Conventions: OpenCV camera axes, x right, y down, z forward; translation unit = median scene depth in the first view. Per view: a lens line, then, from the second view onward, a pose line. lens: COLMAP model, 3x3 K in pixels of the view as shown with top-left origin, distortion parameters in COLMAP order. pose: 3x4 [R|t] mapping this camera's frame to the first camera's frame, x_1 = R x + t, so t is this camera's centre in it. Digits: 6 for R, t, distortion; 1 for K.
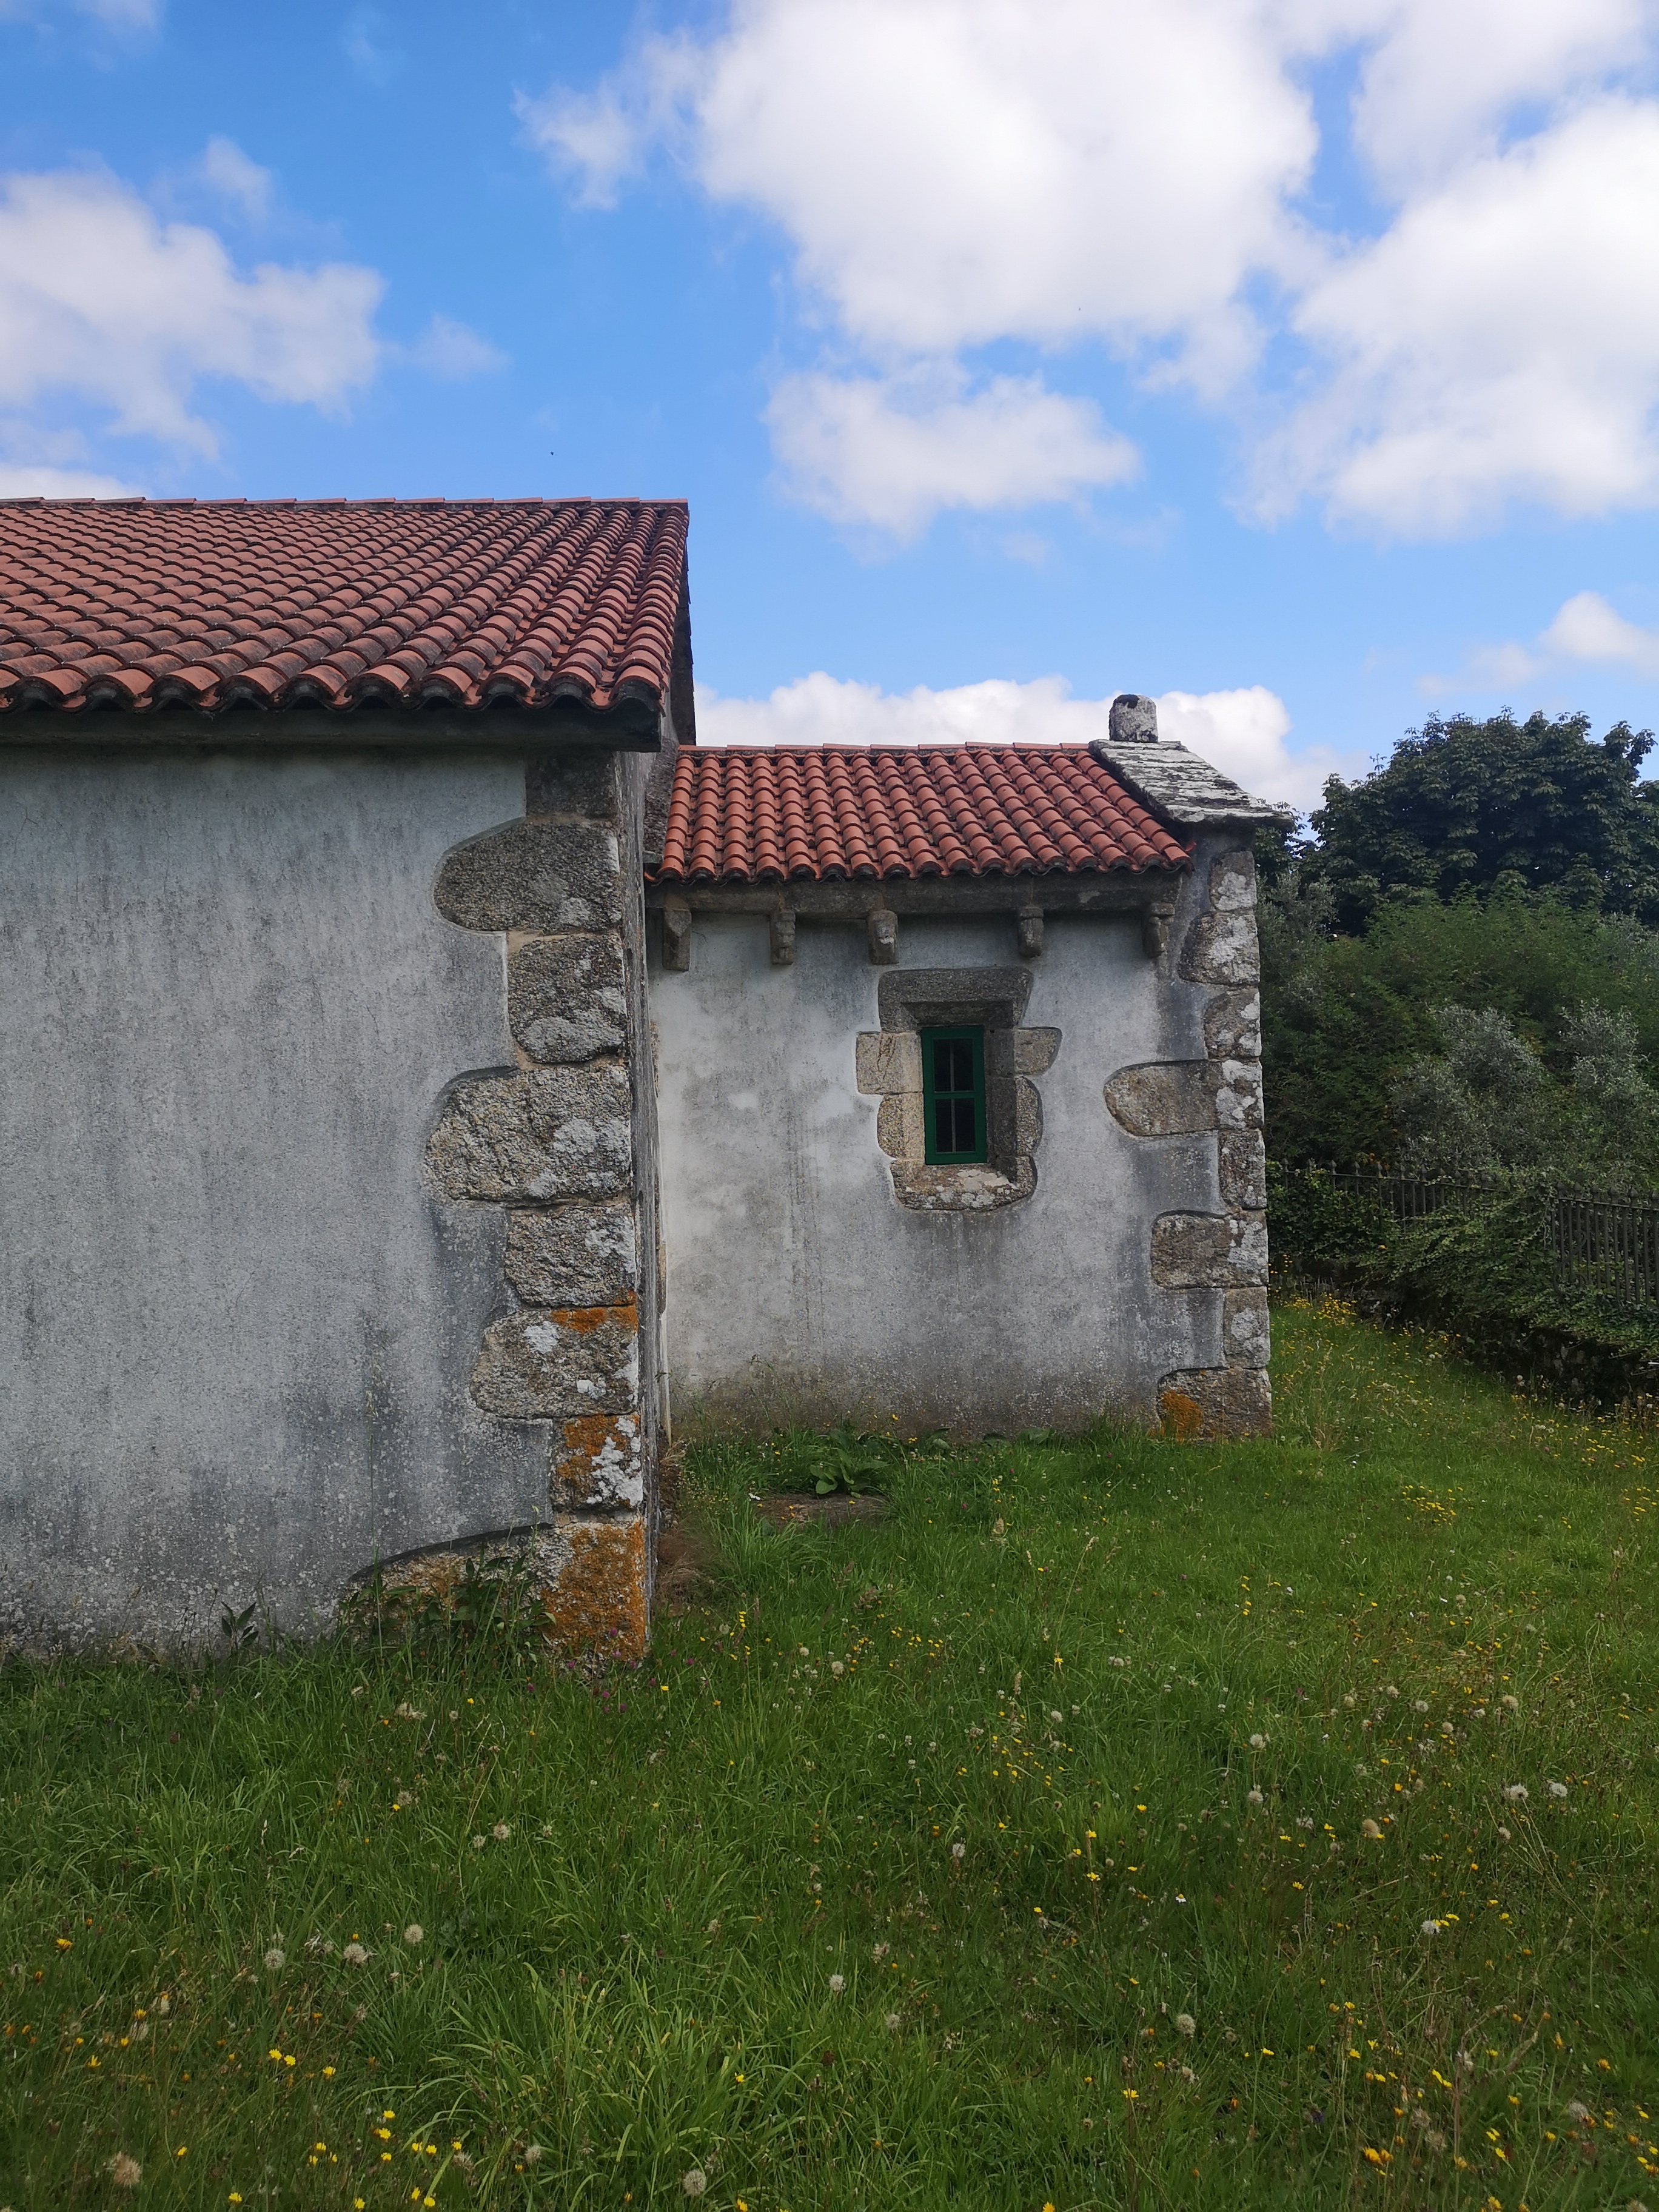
lens RADIAL K [[1739.9, 0, 818.9], [0, 1739.9, 1108.1], [0, 0, 1]] dist [0.035774, -0.010976]
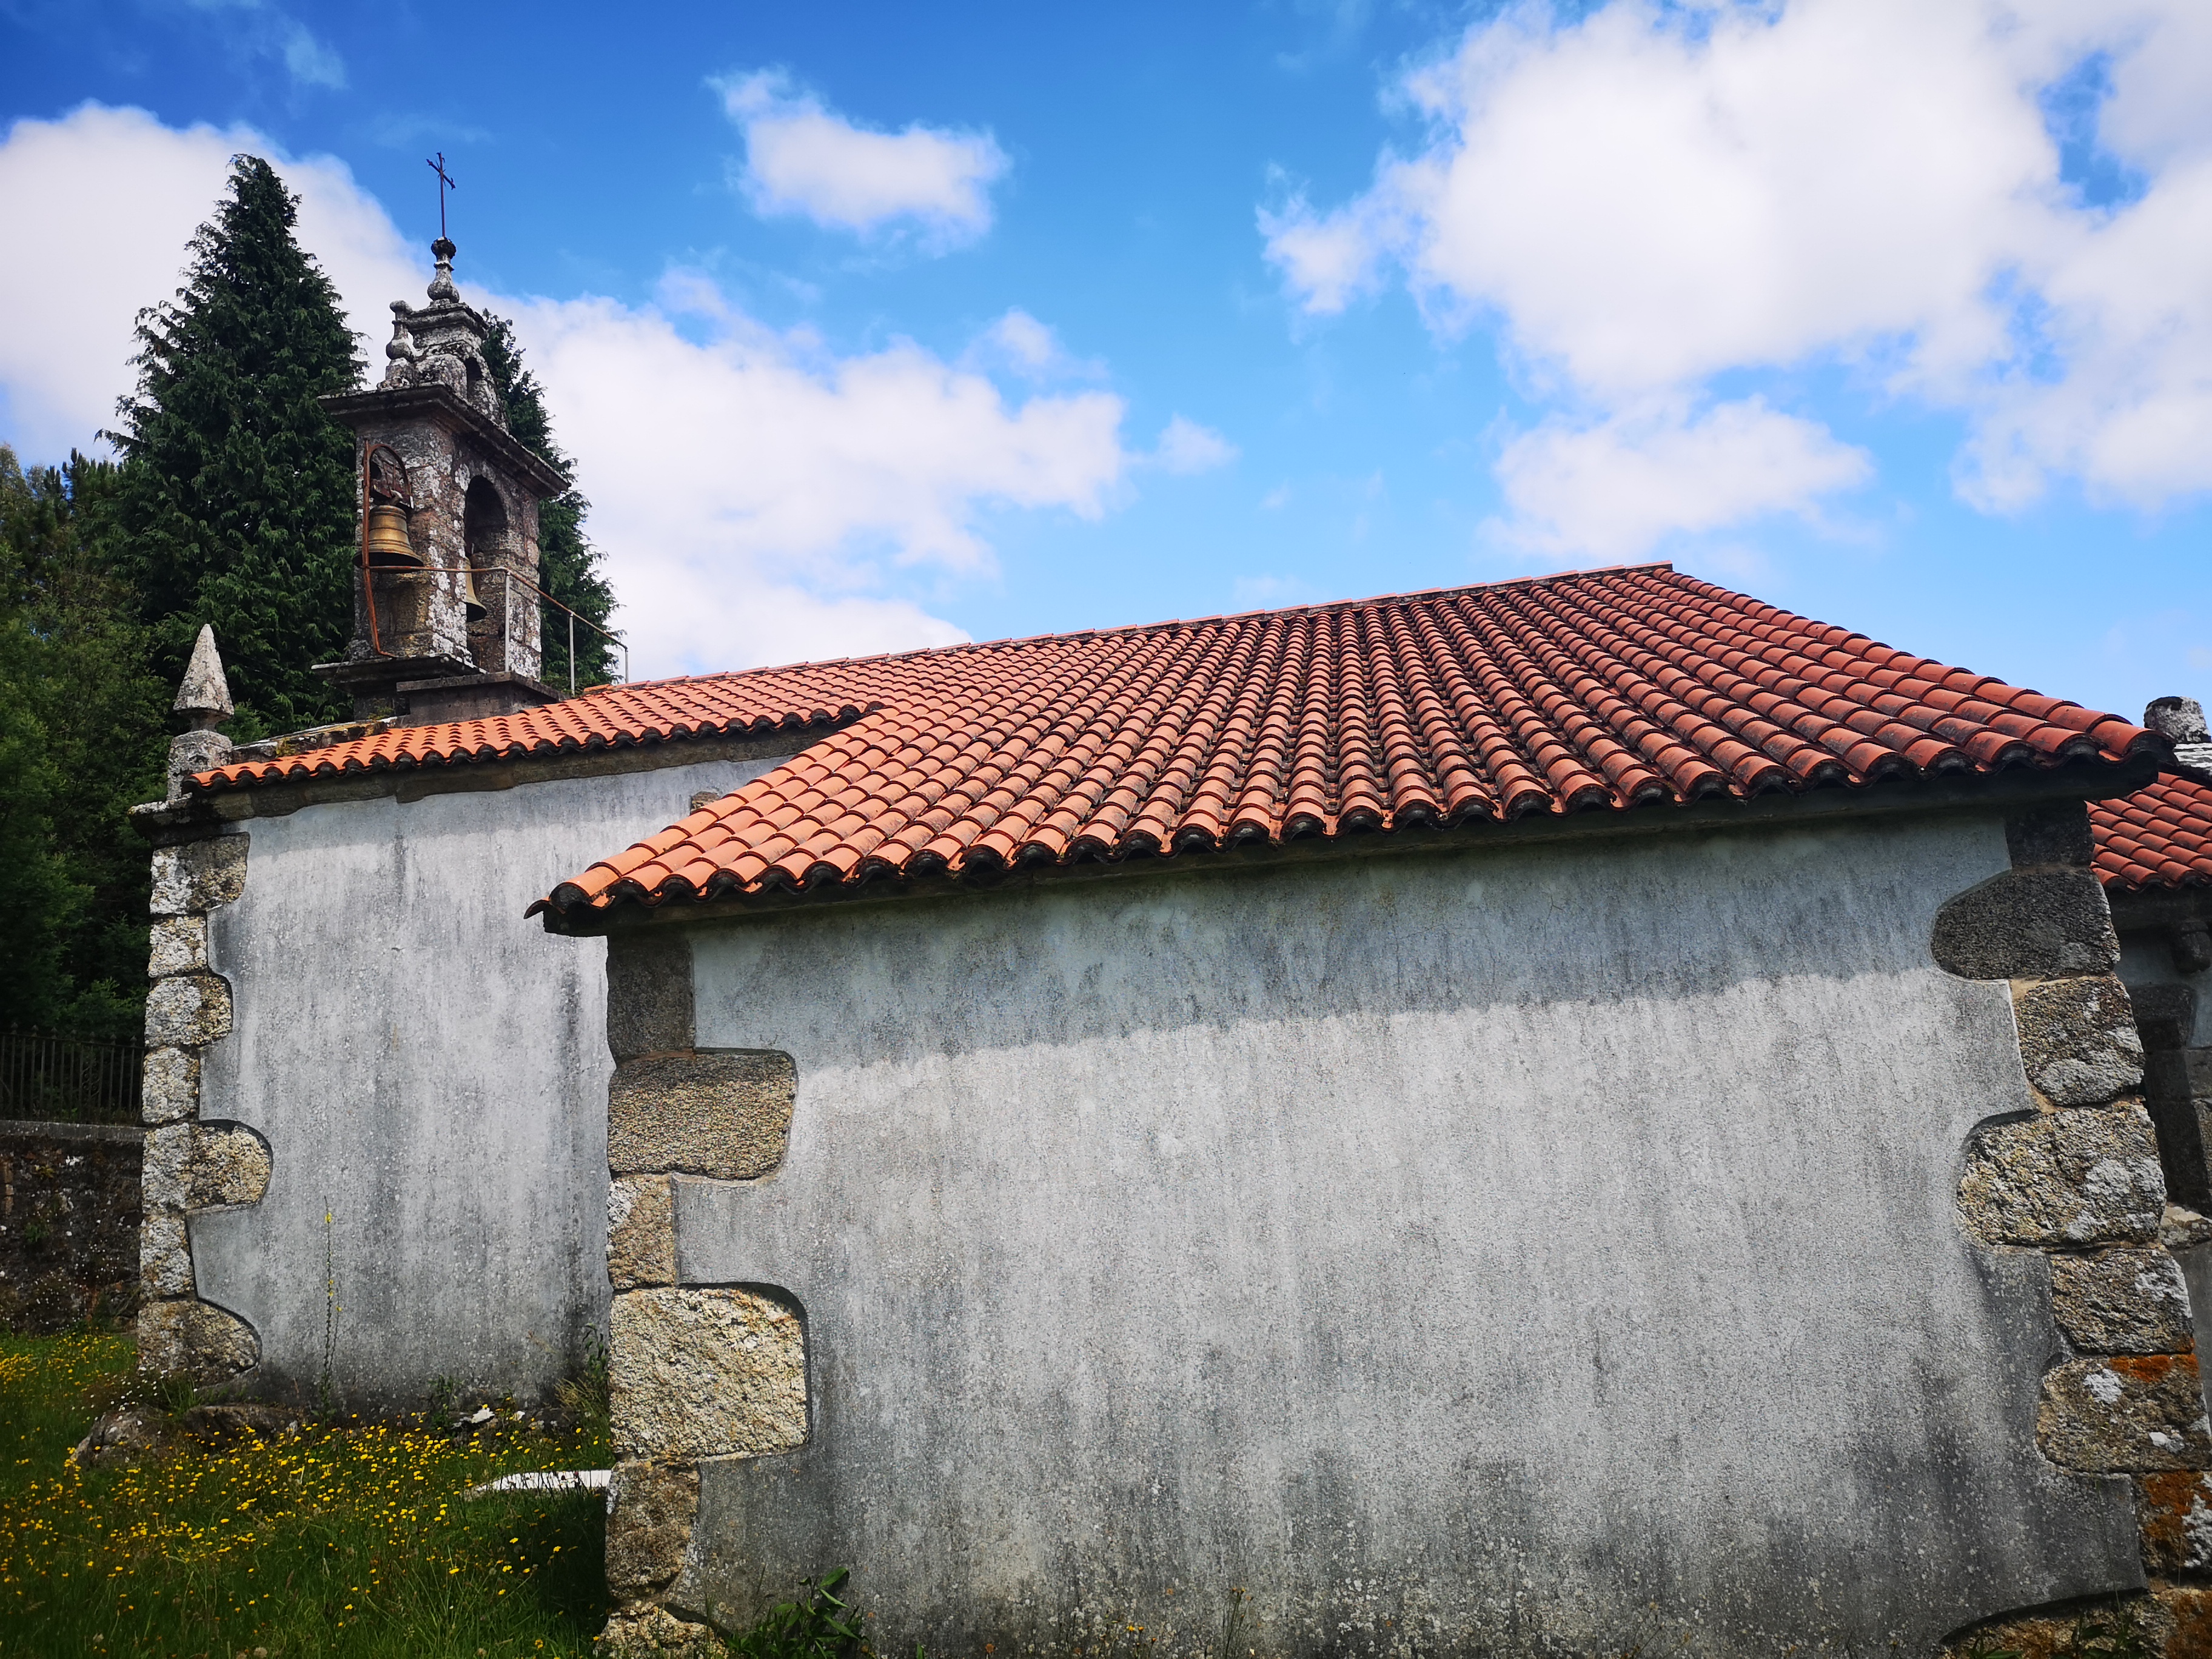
lens RADIAL K [[1739.9, 0, 1107.3], [0, 1739.9, 818.2], [0, 0, 1]] dist [0.035774, -0.010976]
pose [[0.970299, -0.082316, -0.227471, -0.460134], [0.038084, 0.980578, -0.192396, -0.014135], [0.238890, 0.178019, 0.954589, -0.151356]]
